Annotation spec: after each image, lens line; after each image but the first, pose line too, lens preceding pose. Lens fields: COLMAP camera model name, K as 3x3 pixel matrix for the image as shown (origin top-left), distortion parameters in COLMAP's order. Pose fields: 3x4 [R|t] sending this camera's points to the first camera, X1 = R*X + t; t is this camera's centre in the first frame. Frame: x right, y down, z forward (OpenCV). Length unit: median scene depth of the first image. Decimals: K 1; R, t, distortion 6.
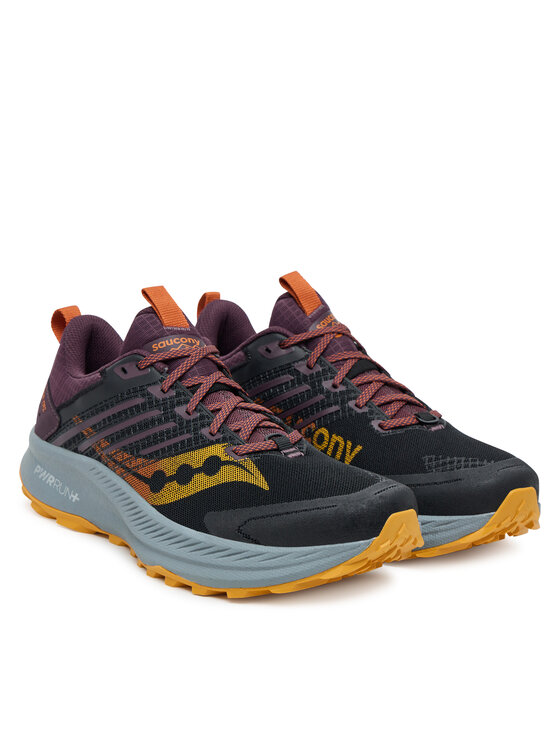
lens RADIAL K [[1819.6, 0, 280.3], [0, 1819.6, 373.2], [0, 0, 1]] dist [-0.072625, 0.000000]
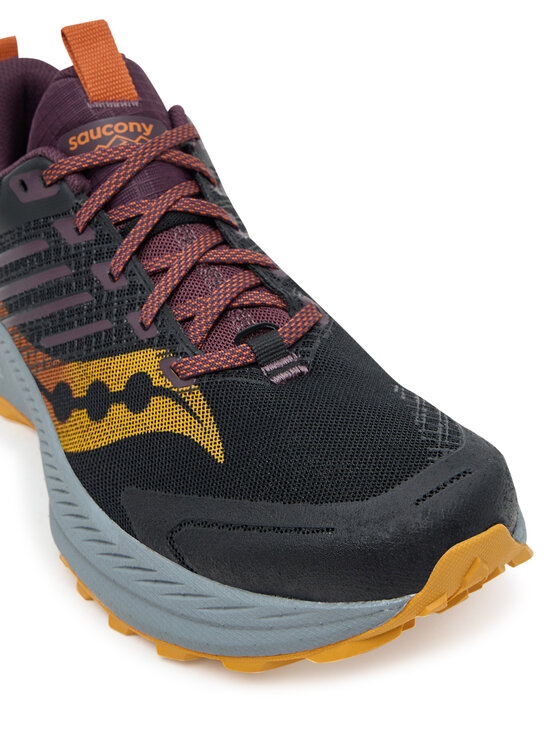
lens RADIAL K [[1390.5, 0, 279.3], [0, 1390.5, 372.3], [0, 0, 1]] dist [-0.126812, 0.000000]
pose [[0.980051, 0.007912, -0.198590, 0.083177], [0.053379, 0.952017, 0.301355, -0.074868], [0.191445, -0.305943, 0.932603, 0.607480]]
